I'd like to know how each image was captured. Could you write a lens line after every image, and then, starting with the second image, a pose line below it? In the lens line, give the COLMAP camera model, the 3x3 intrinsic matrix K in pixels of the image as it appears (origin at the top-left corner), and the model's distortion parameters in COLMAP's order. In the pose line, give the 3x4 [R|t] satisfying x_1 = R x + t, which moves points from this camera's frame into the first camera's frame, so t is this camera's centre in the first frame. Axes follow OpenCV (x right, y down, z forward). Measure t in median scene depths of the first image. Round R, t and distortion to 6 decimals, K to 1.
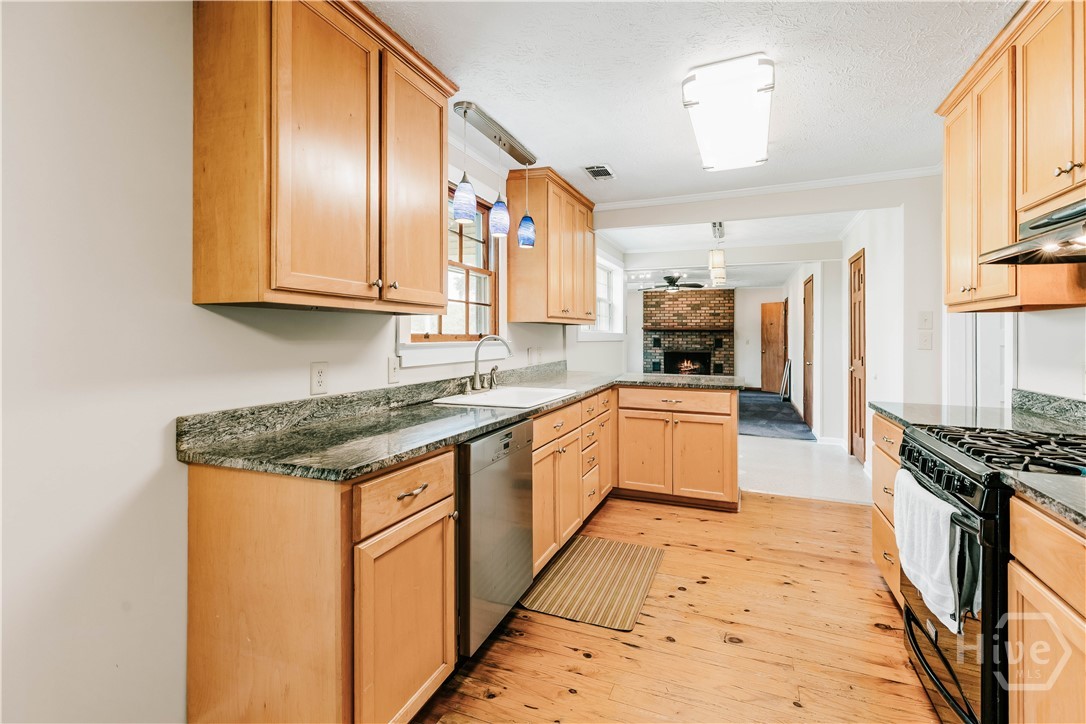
lens RADIAL K [[493.4, 0, 545.0], [0, 493.4, 332.7], [0, 0, 1]] dist [0.000930, -0.000064]
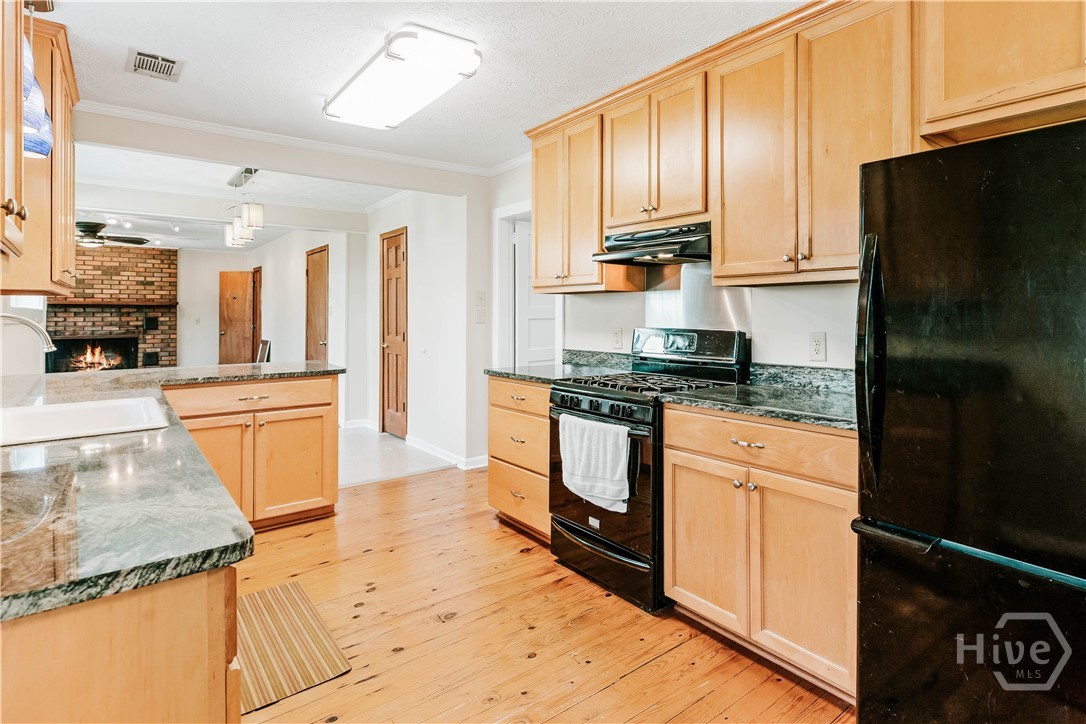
lens RADIAL K [[570.1, 0, 616.4], [0, 570.1, 307.9], [0, 0, 1]] dist [0.001782, 0.000130]
pose [[0.447443, 0.002722, 0.894309, -0.283600], [-0.000781, 0.999996, -0.002653, 0.000675], [-0.894312, 0.000489, 0.447443, 0.102212]]
